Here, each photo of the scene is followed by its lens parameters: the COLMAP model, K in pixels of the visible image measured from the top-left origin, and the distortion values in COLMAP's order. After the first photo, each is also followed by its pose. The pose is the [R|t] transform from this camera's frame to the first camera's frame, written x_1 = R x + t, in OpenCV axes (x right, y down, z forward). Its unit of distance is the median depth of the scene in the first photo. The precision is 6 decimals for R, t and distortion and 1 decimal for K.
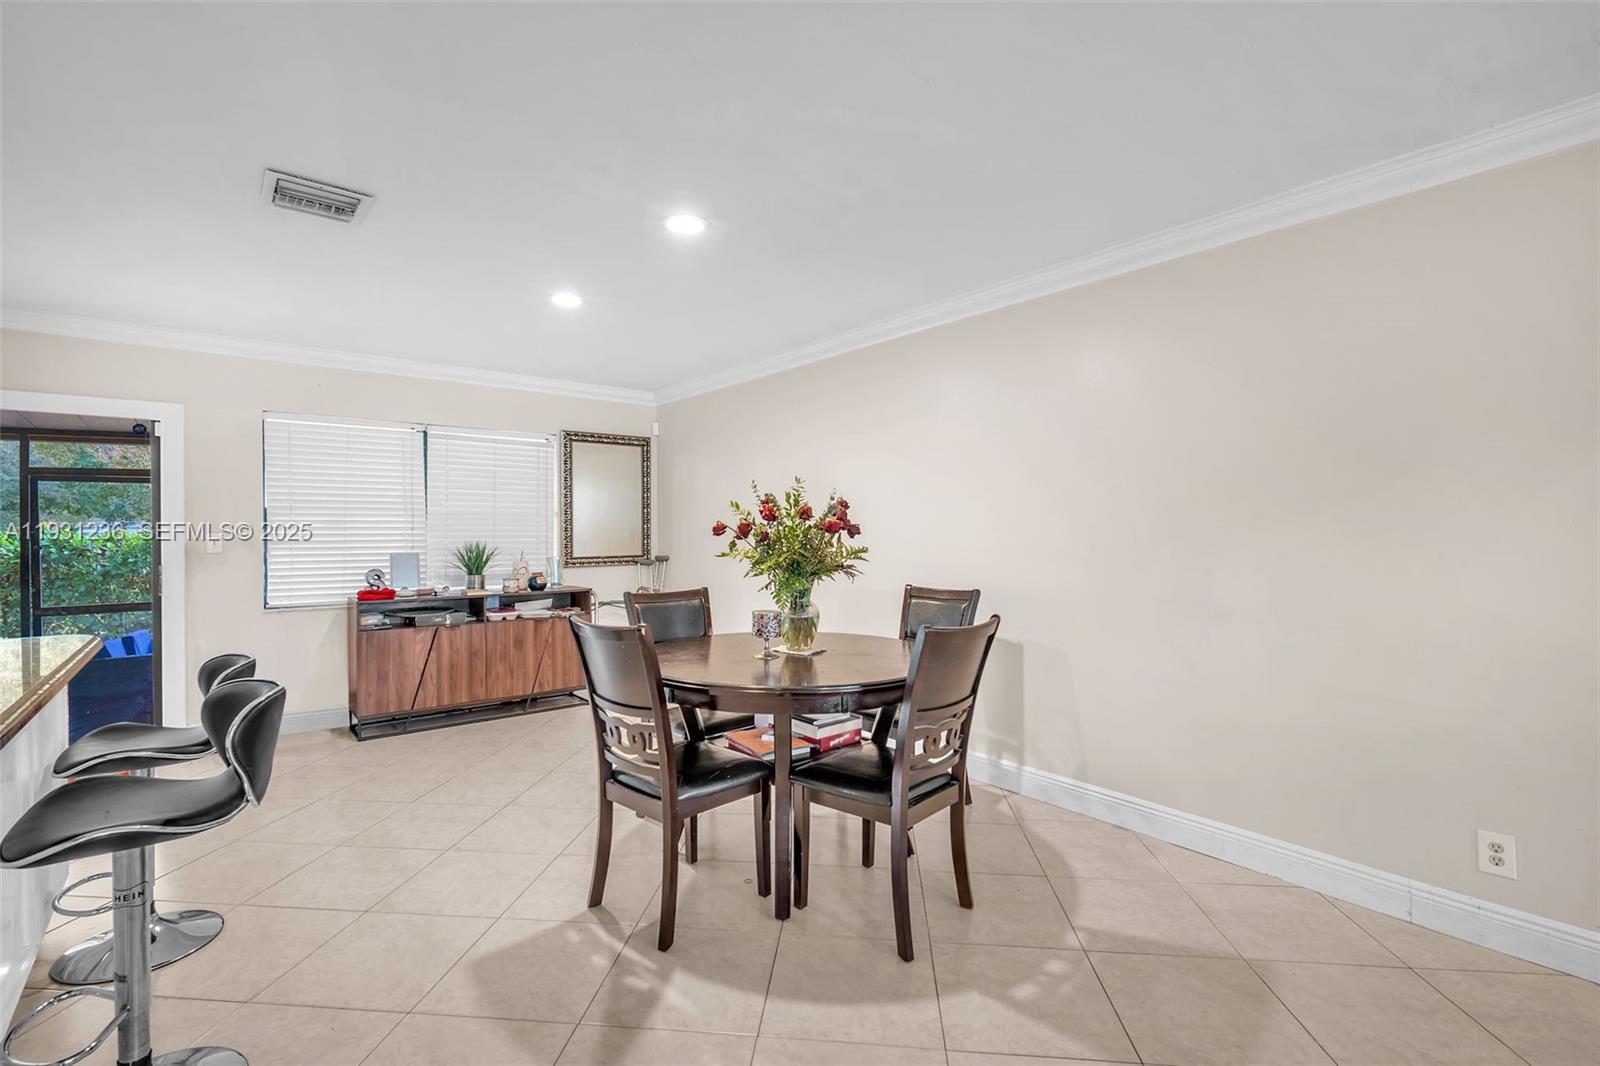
lens RADIAL K [[716.3, 0, 800.0], [0, 716.3, 533.0], [0, 0, 1]] dist [-0.002081, -0.000183]
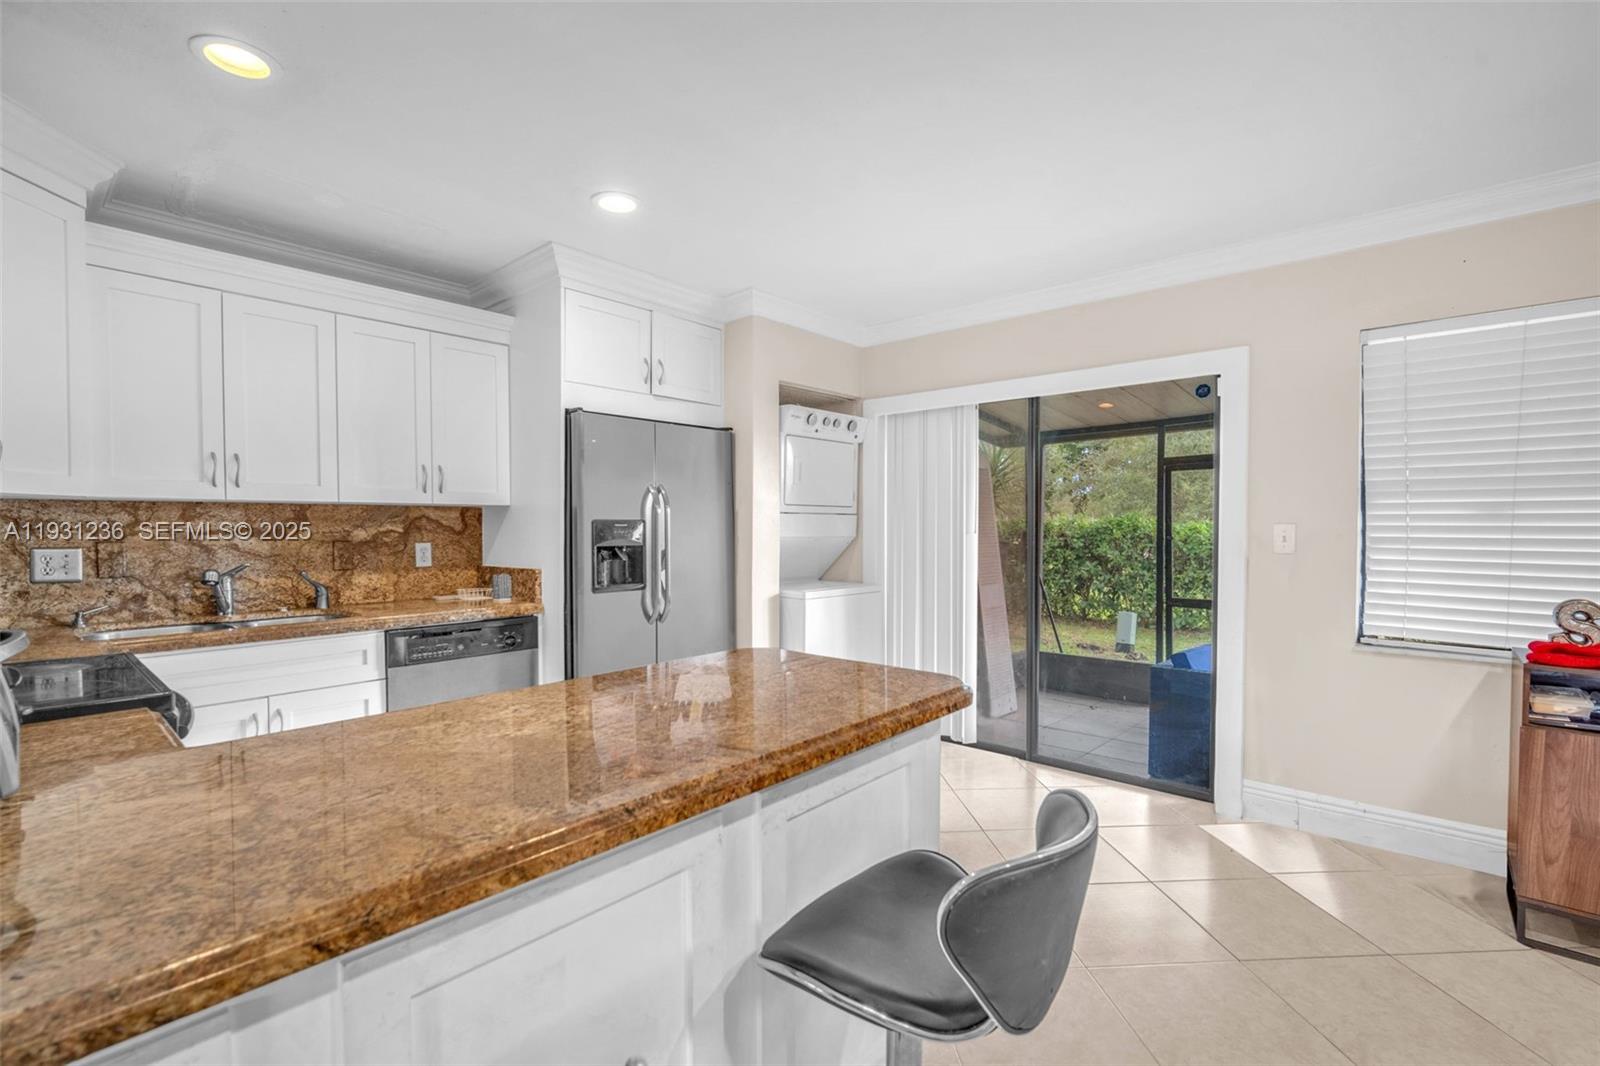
lens RADIAL K [[709.2, 0, 801.8], [0, 709.2, 542.3], [0, 0, 1]] dist [0.002131, 0.000354]
pose [[0.163835, 0.031072, -0.985998, -0.202294], [-0.005275, 0.999517, 0.030621, -0.000977], [0.986474, 0.000185, 0.163919, 0.395000]]
